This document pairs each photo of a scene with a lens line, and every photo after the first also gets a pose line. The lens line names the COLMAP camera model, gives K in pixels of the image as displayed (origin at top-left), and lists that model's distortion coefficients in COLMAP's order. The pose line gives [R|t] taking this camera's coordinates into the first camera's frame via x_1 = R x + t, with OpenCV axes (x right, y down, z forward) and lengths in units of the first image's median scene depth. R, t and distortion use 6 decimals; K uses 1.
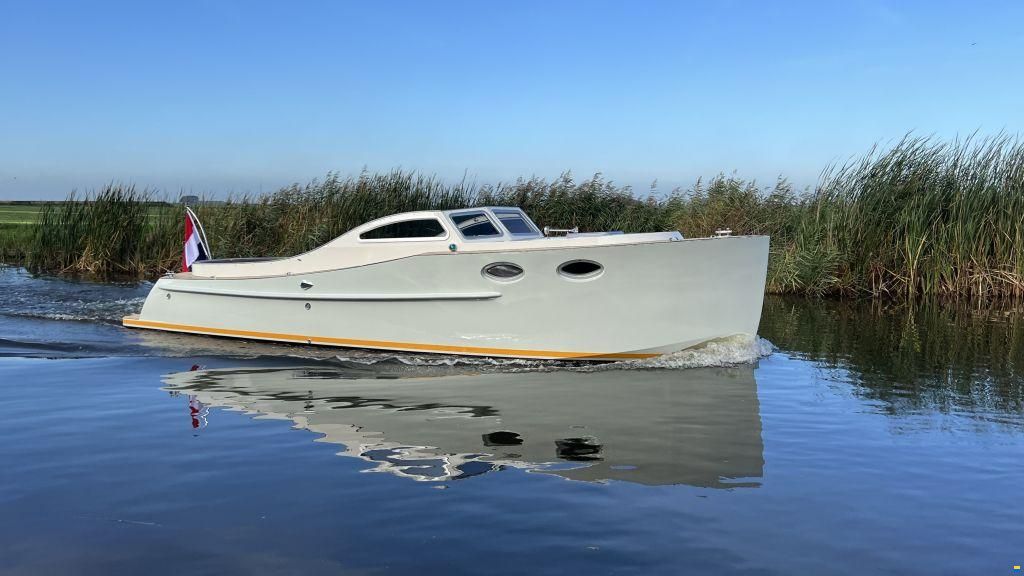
lens RADIAL K [[995.0, 0, 531.4], [0, 995.0, 284.1], [0, 0, 1]] dist [0.160239, -0.642294]
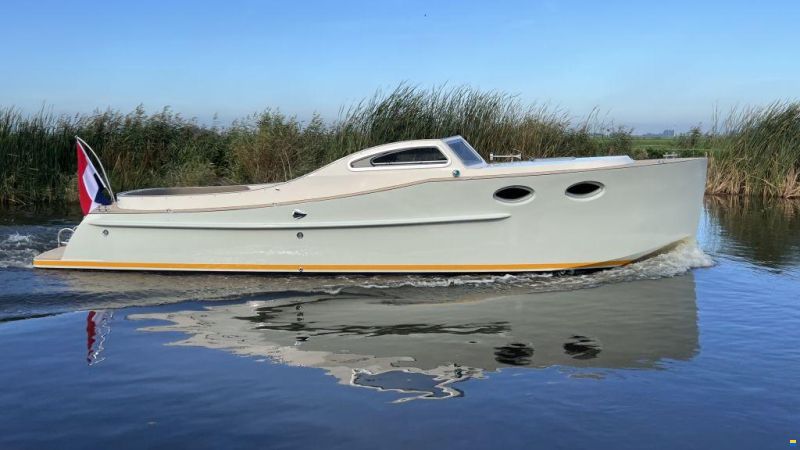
lens RADIAL K [[748.8, 0, 400.0], [0, 748.8, 225.0], [0, 0, 1]] dist [0.098683, -0.217294]
pose [[0.897612, -0.051713, 0.437742, -0.382745], [0.033516, 0.998226, 0.049199, -0.018205], [-0.439510, -0.029491, 0.897753, 0.235826]]
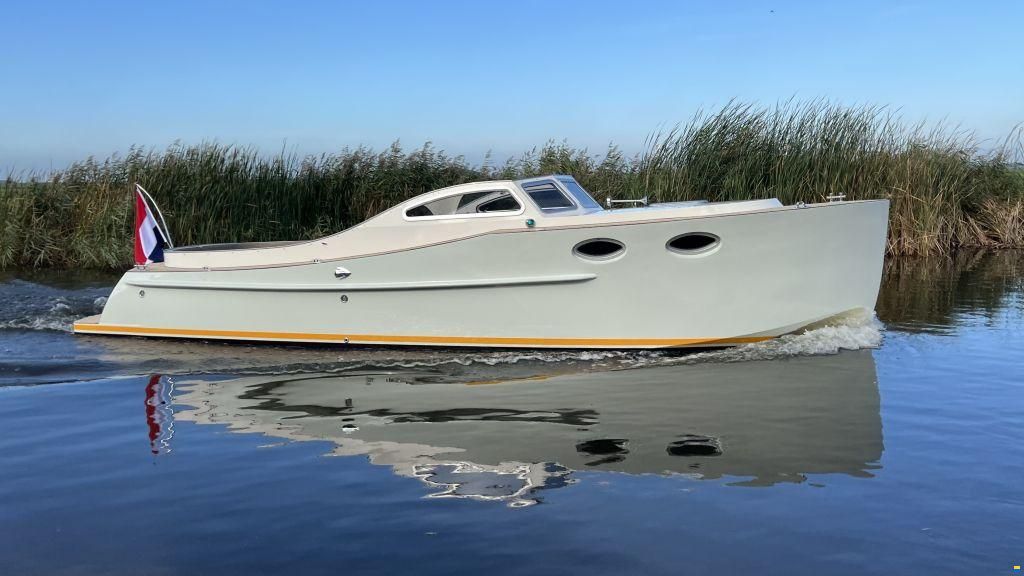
lens RADIAL K [[995.0, 0, 531.4], [0, 995.0, 284.1], [0, 0, 1]] dist [0.160239, -0.642294]
pose [[0.976374, -0.042108, 0.211945, -0.204953], [0.035975, 0.998817, 0.032712, -0.009891], [-0.213072, -0.024314, 0.976734, 0.127212]]
